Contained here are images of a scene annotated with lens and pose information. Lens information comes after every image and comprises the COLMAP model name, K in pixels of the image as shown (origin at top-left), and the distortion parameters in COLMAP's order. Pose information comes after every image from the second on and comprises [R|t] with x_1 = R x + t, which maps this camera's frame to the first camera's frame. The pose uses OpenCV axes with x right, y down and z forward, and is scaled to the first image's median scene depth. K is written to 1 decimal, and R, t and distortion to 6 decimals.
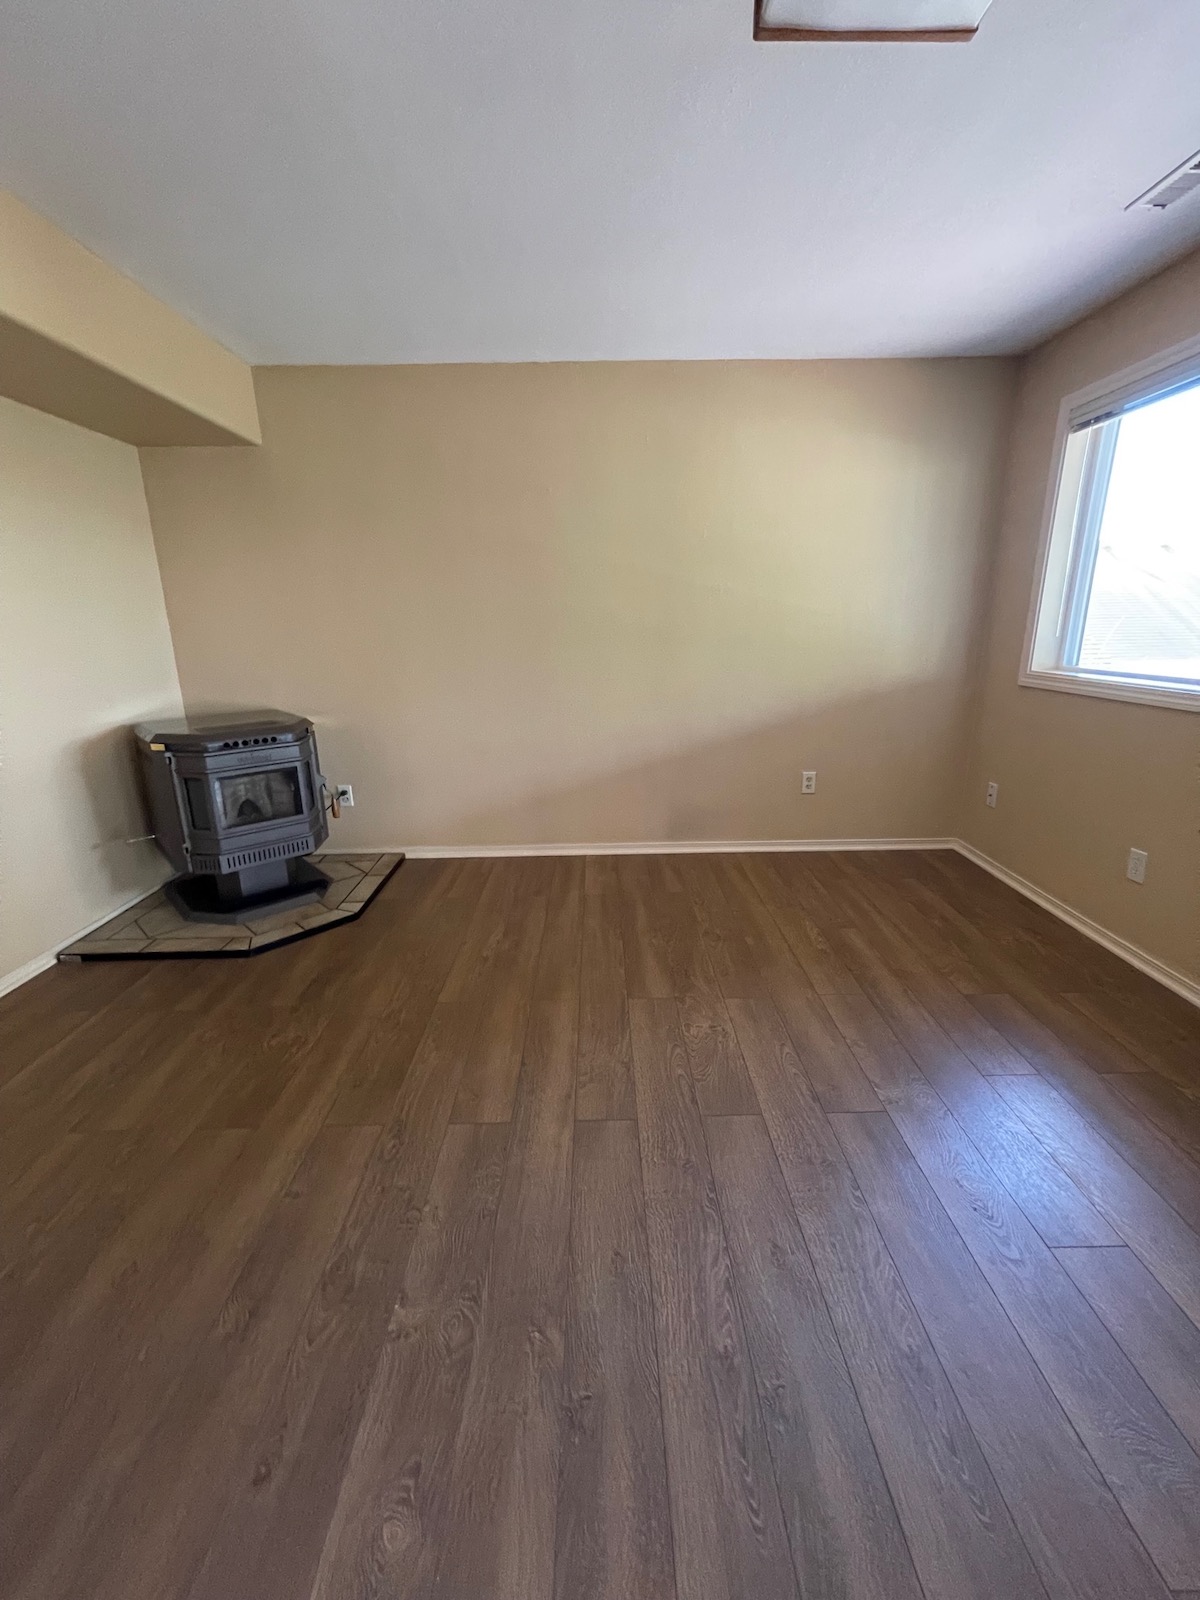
lens RADIAL K [[642.8, 0, 593.4], [0, 642.8, 788.3], [0, 0, 1]] dist [-0.000971, 0.000391]
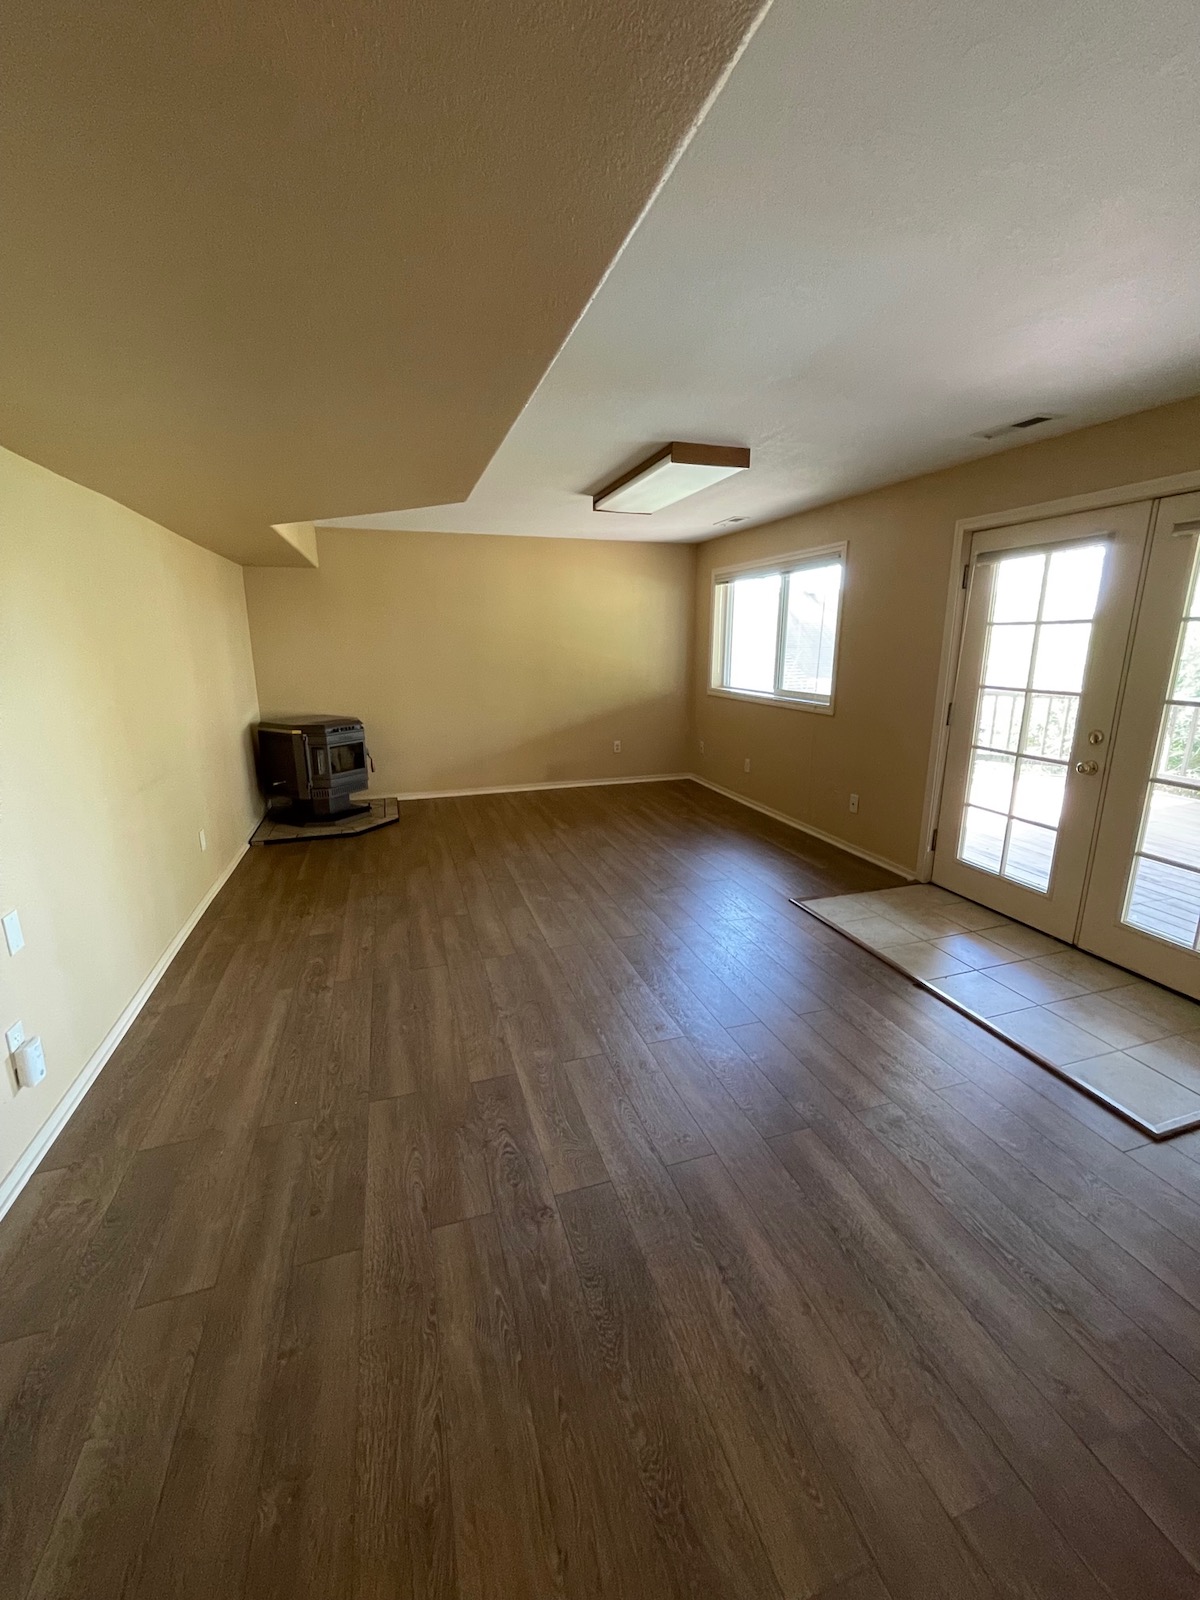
lens RADIAL K [[642.8, 0, 595.9], [0, 642.8, 791.3], [0, 0, 1]] dist [-0.000971, 0.000391]
pose [[0.952945, -0.057246, 0.297688, -0.395594], [0.065504, 0.997693, -0.017829, 0.197479], [-0.295981, 0.036489, 0.954497, -1.043205]]
